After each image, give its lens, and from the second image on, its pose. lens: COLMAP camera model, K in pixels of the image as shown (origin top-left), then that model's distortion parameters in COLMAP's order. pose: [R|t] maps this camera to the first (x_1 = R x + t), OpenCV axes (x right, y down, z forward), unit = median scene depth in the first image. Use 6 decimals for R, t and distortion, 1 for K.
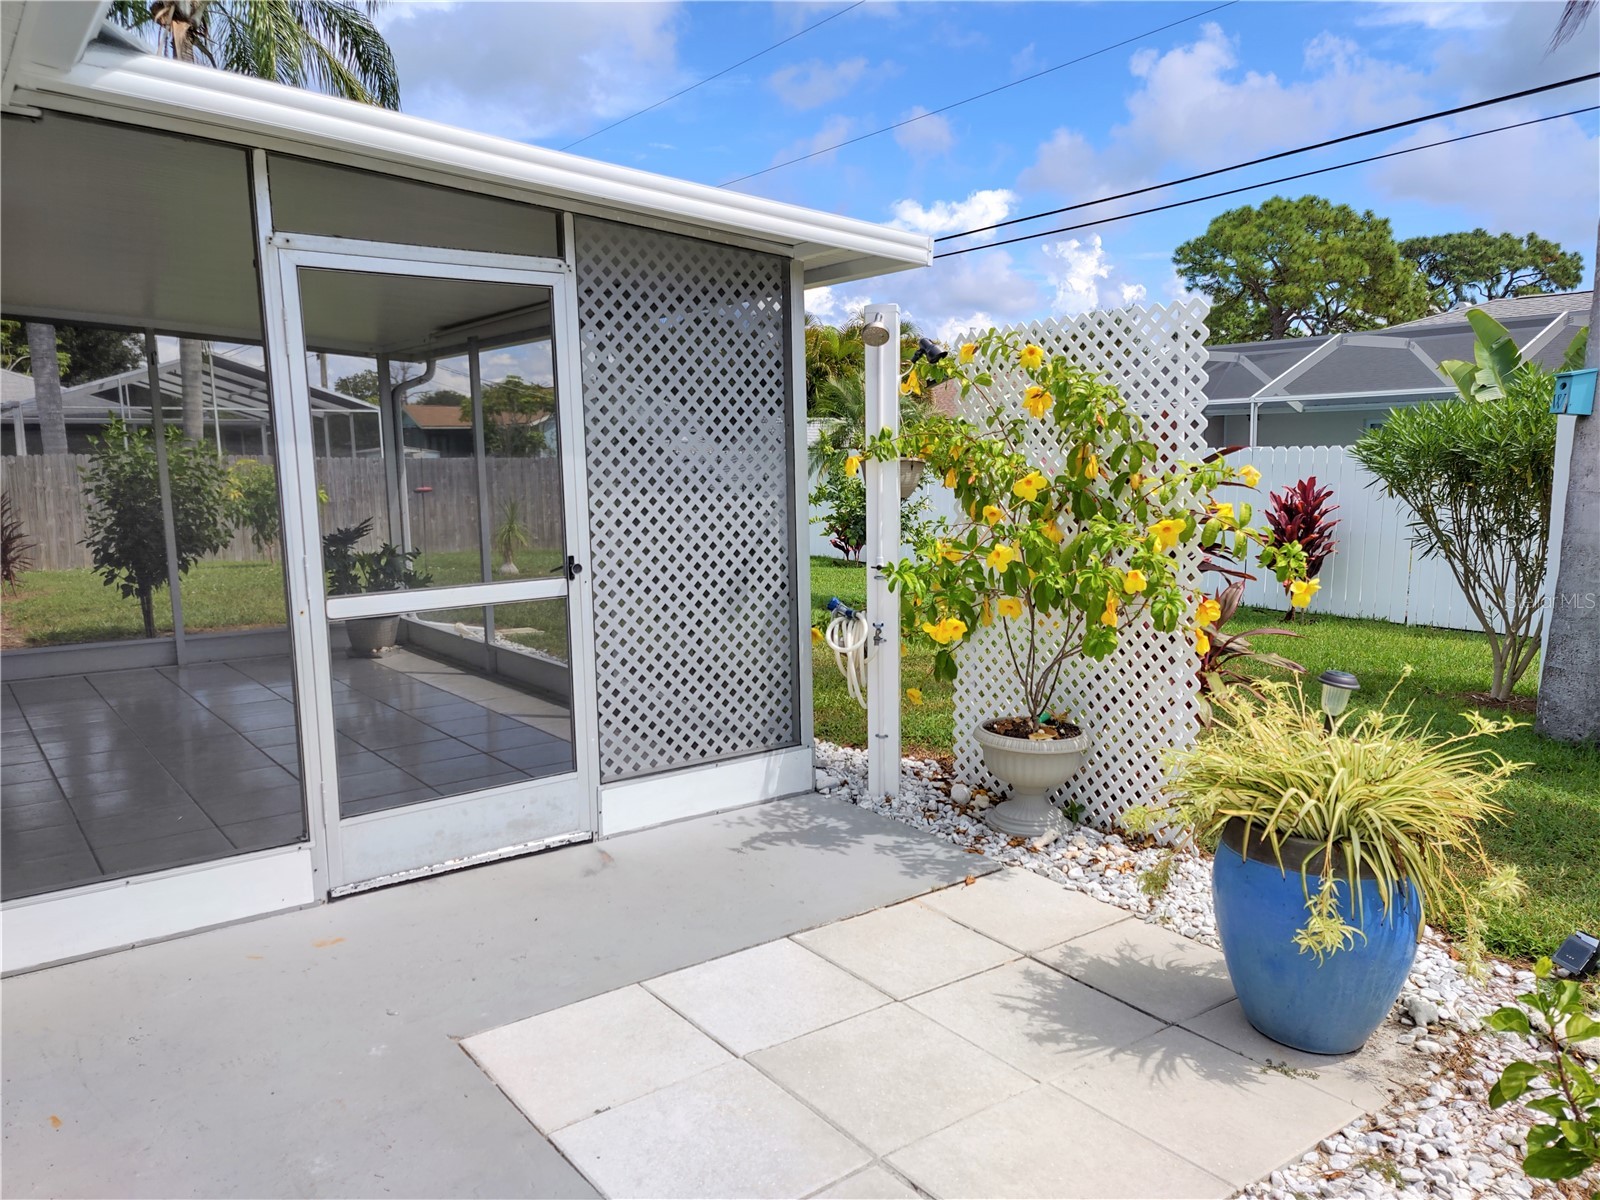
lens RADIAL K [[1252.0, 0, 885.5], [0, 1252.0, 640.0], [0, 0, 1]] dist [0.097687, -0.090272]
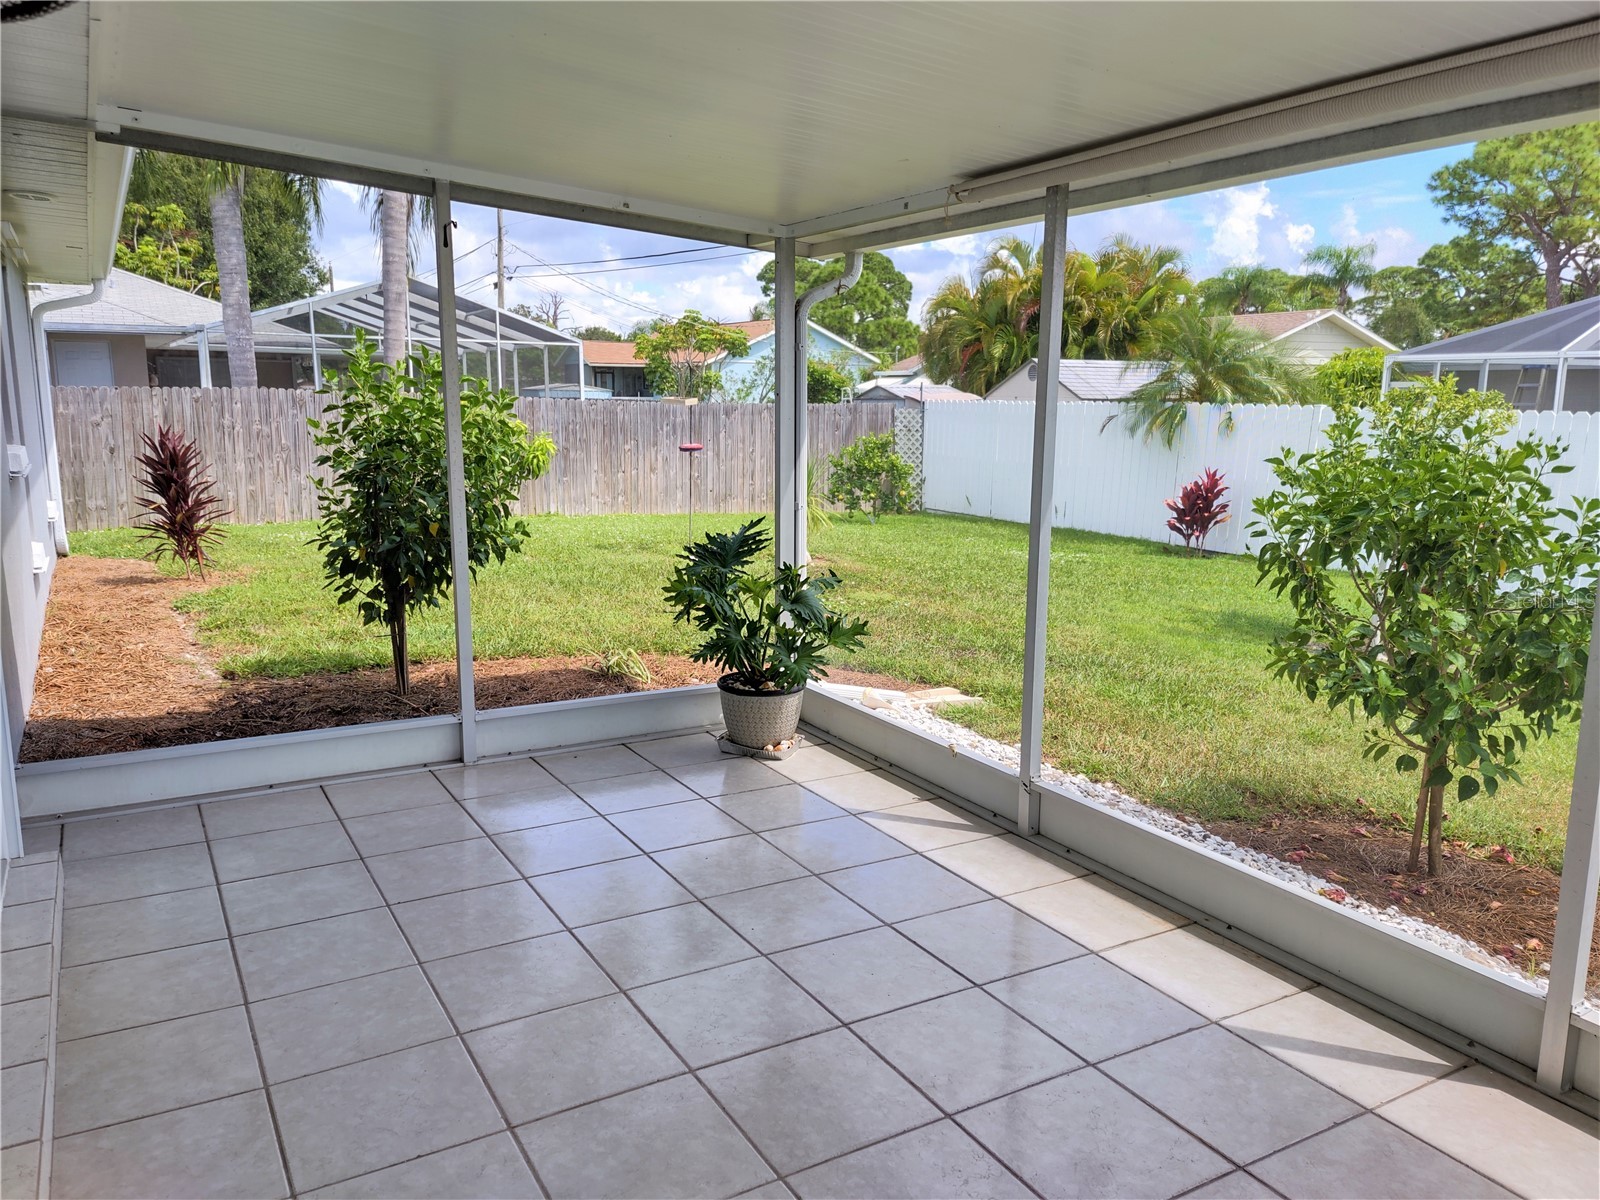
lens RADIAL K [[1173.4, 0, 800.0], [0, 1173.4, 600.0], [0, 0, 1]] dist [0.074161, -0.055322]
pose [[0.991954, 0.046757, -0.117646, -0.179399], [-0.043756, 0.998651, 0.027962, -0.041647], [0.118795, -0.022589, 0.992662, 0.252553]]
